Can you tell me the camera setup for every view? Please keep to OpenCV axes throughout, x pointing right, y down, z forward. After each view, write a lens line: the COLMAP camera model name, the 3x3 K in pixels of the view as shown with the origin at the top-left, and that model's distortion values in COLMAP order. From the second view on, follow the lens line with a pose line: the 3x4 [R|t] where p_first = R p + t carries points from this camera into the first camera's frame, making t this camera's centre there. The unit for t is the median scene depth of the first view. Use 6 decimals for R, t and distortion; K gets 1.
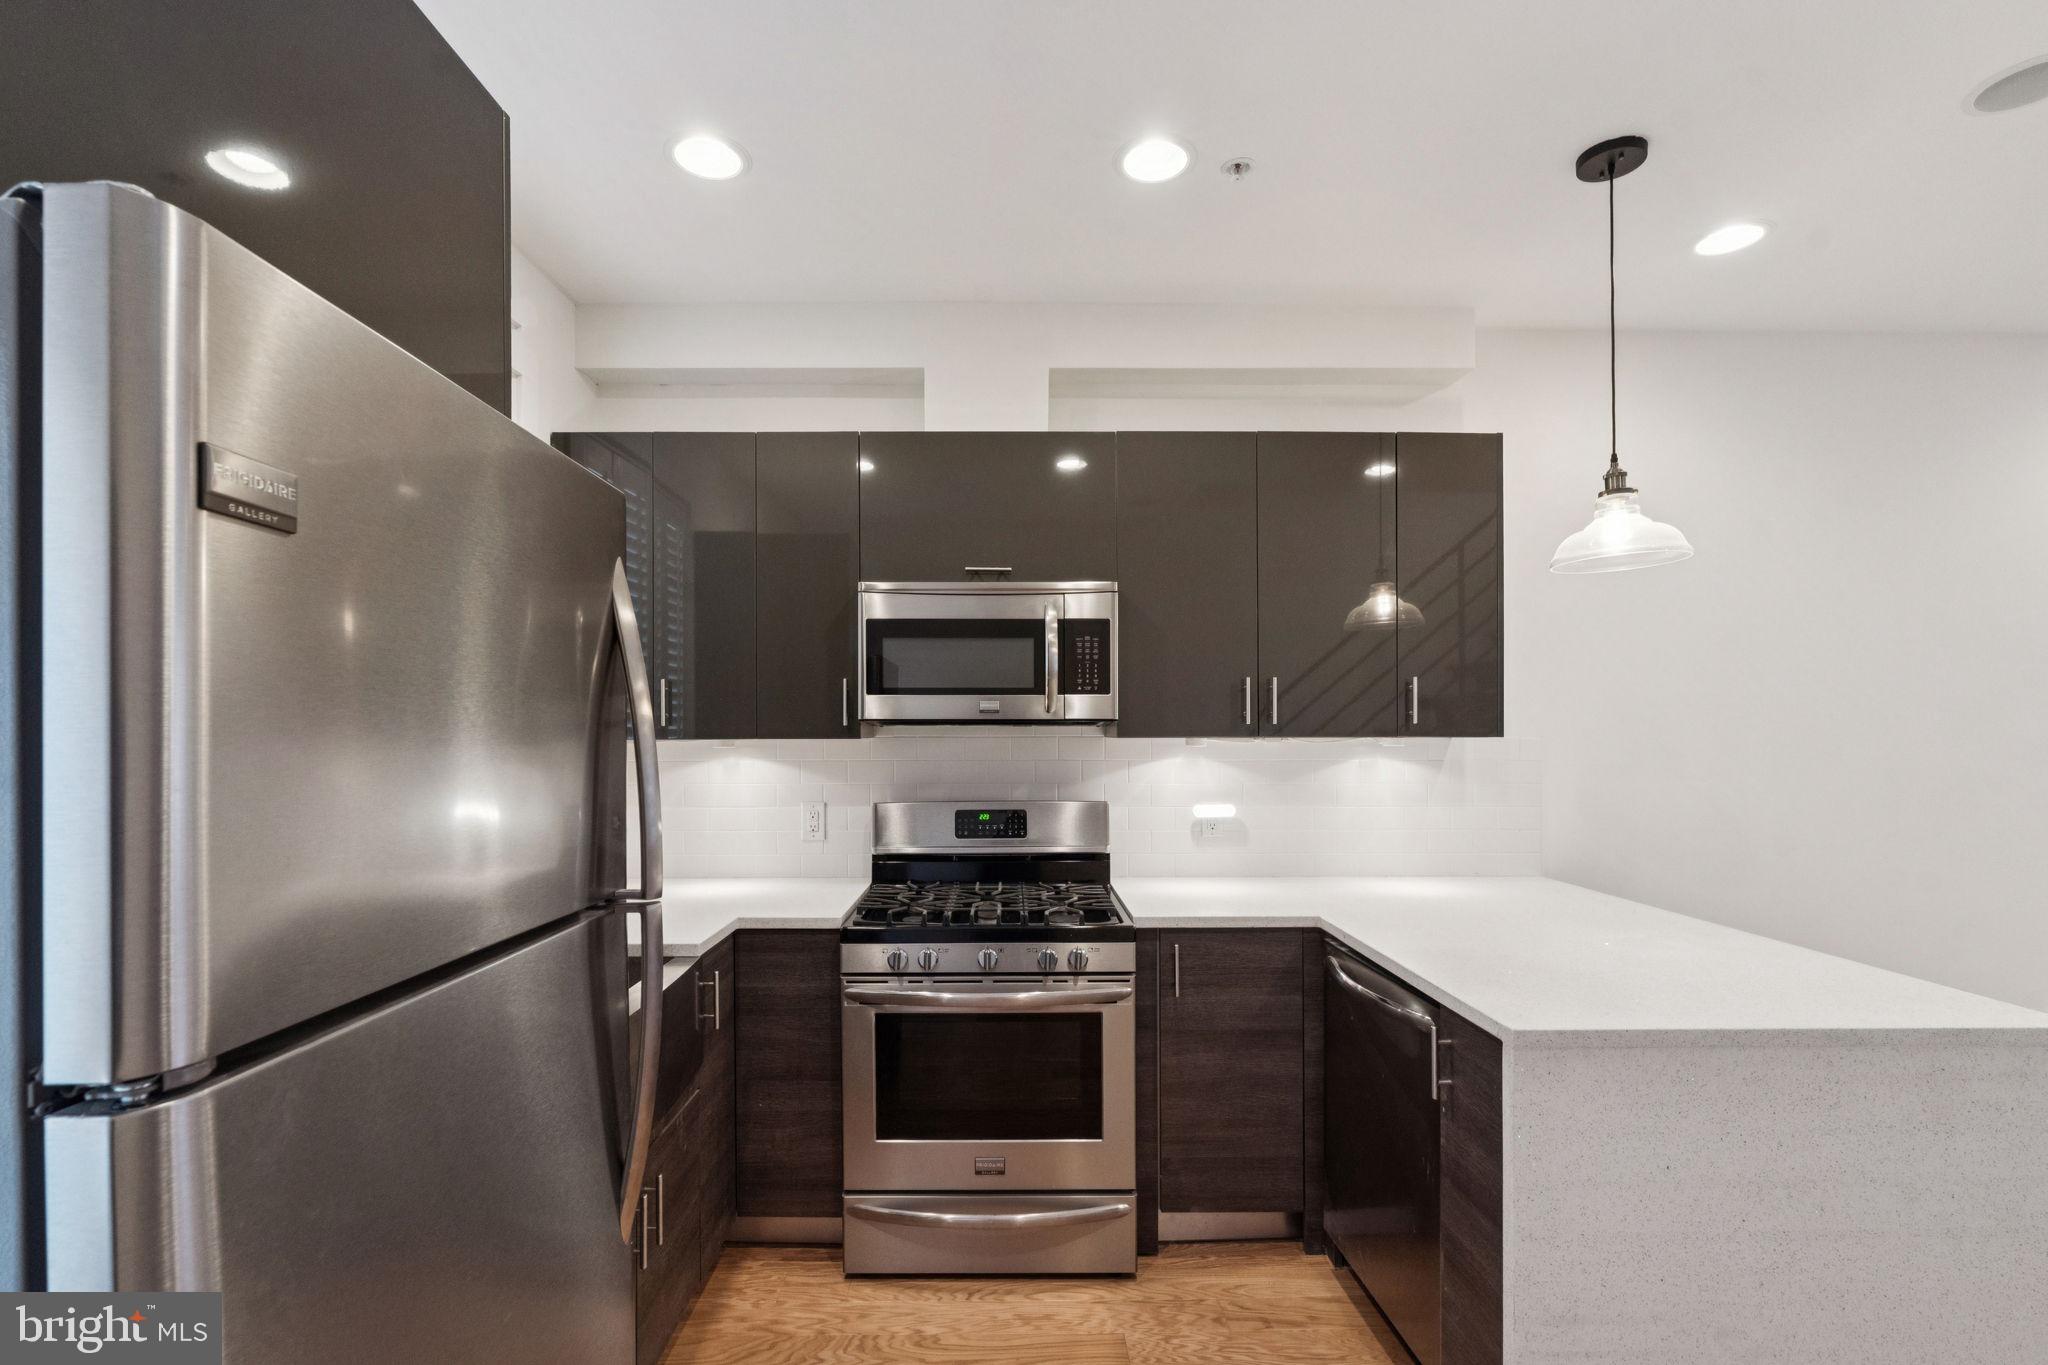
lens RADIAL K [[912.7, 0, 1024.7], [0, 912.7, 716.8], [0, 0, 1]] dist [0.001373, 0.000350]
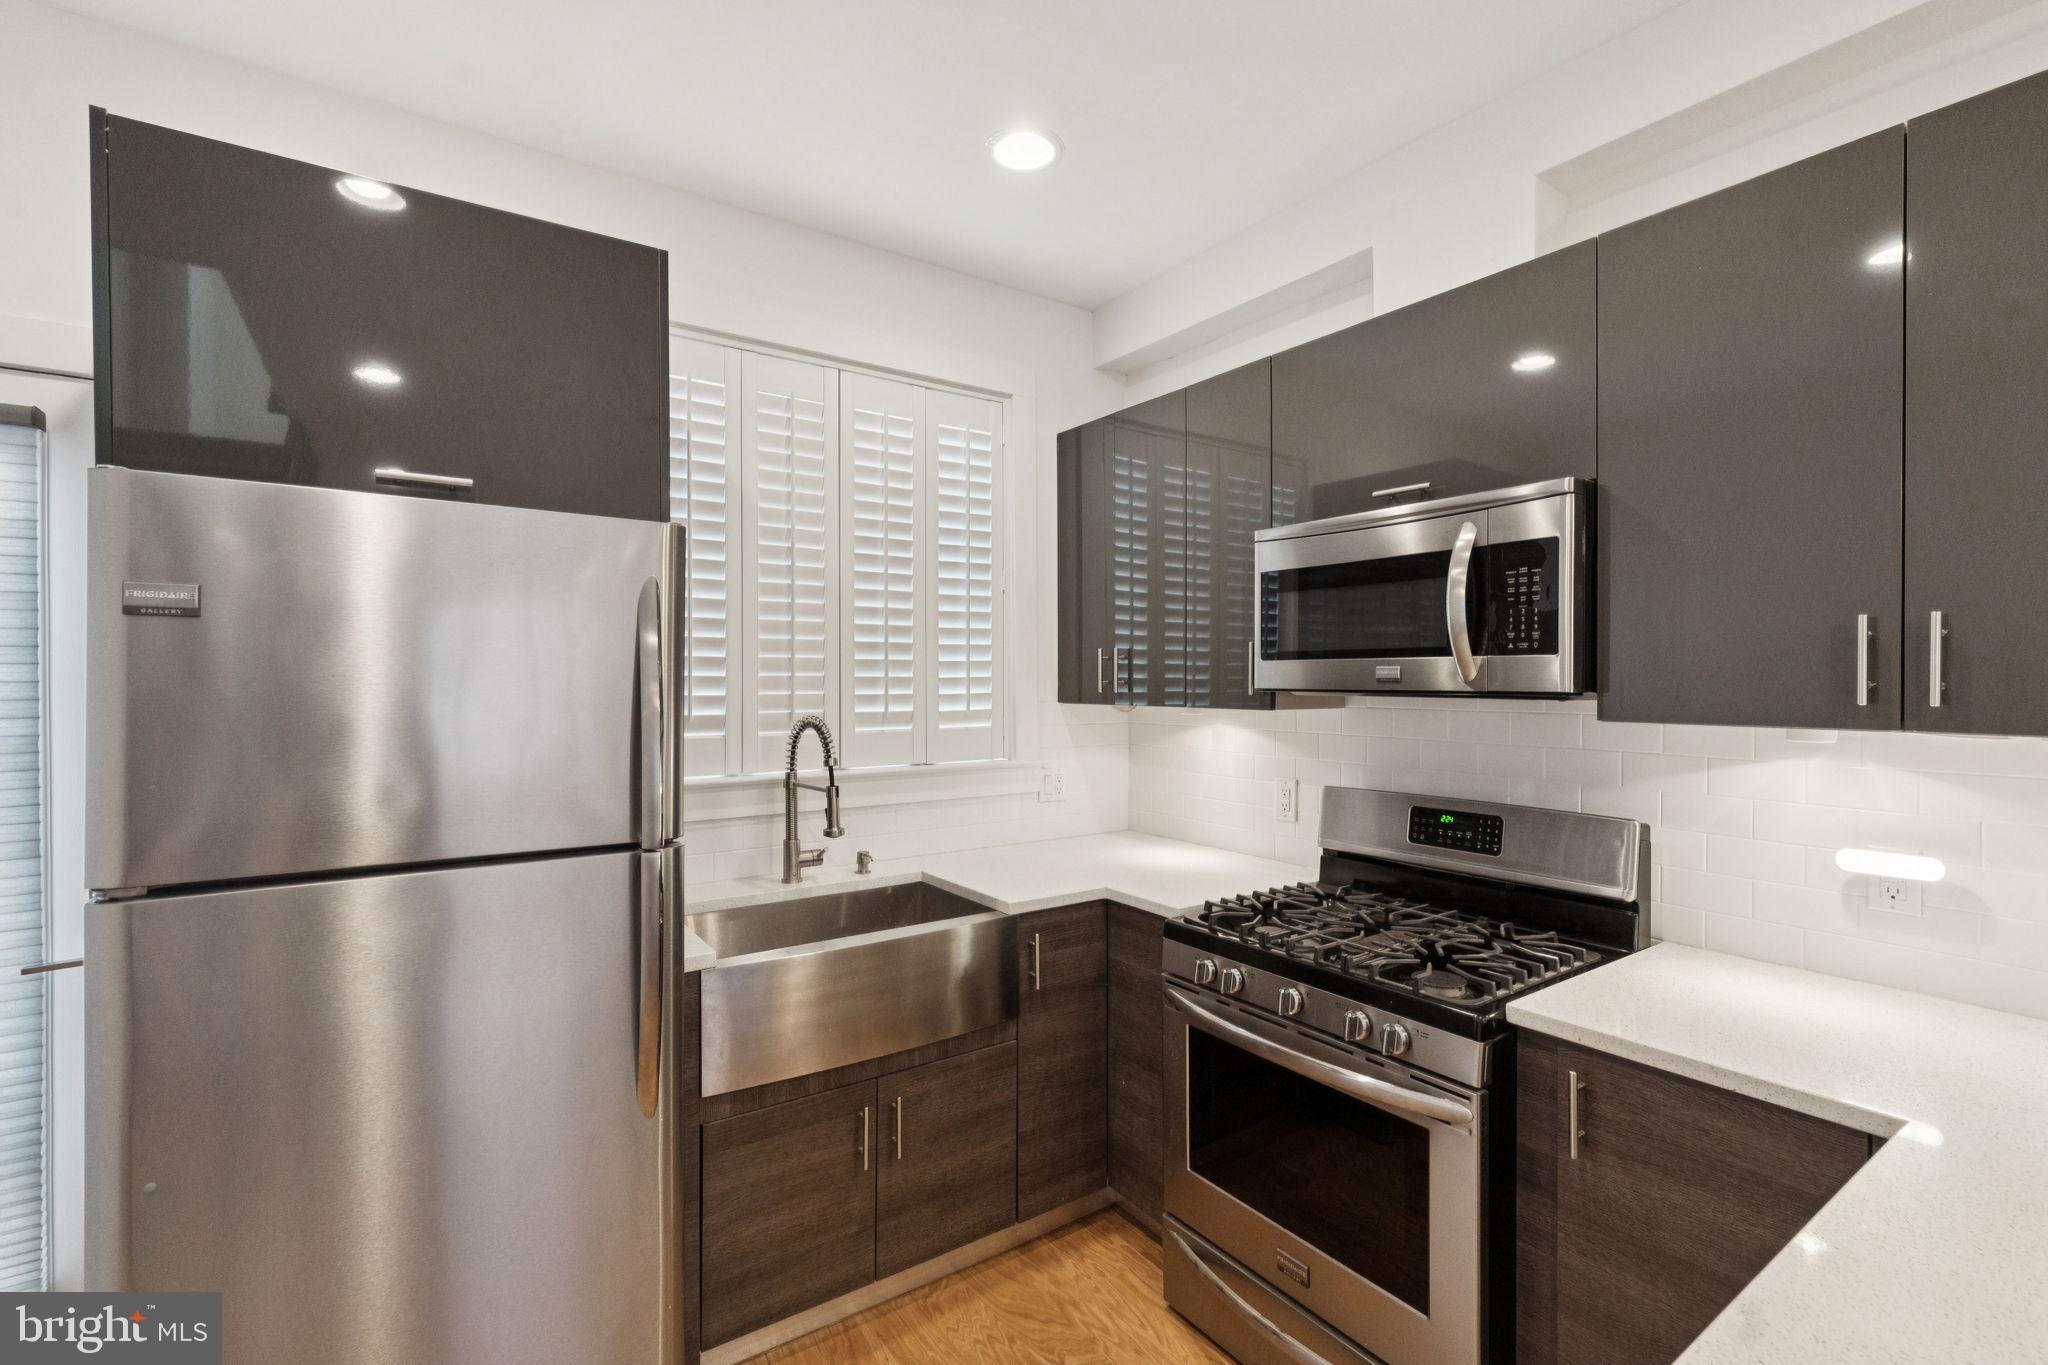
lens RADIAL K [[907.9, 0, 1026.2], [0, 907.9, 670.8], [0, 0, 1]] dist [0.002551, 0.000336]
pose [[0.568964, -0.004555, -0.822349, 0.407232], [0.009551, 0.999954, 0.001069, -0.017061], [0.822307, -0.008463, 0.568982, 0.325240]]
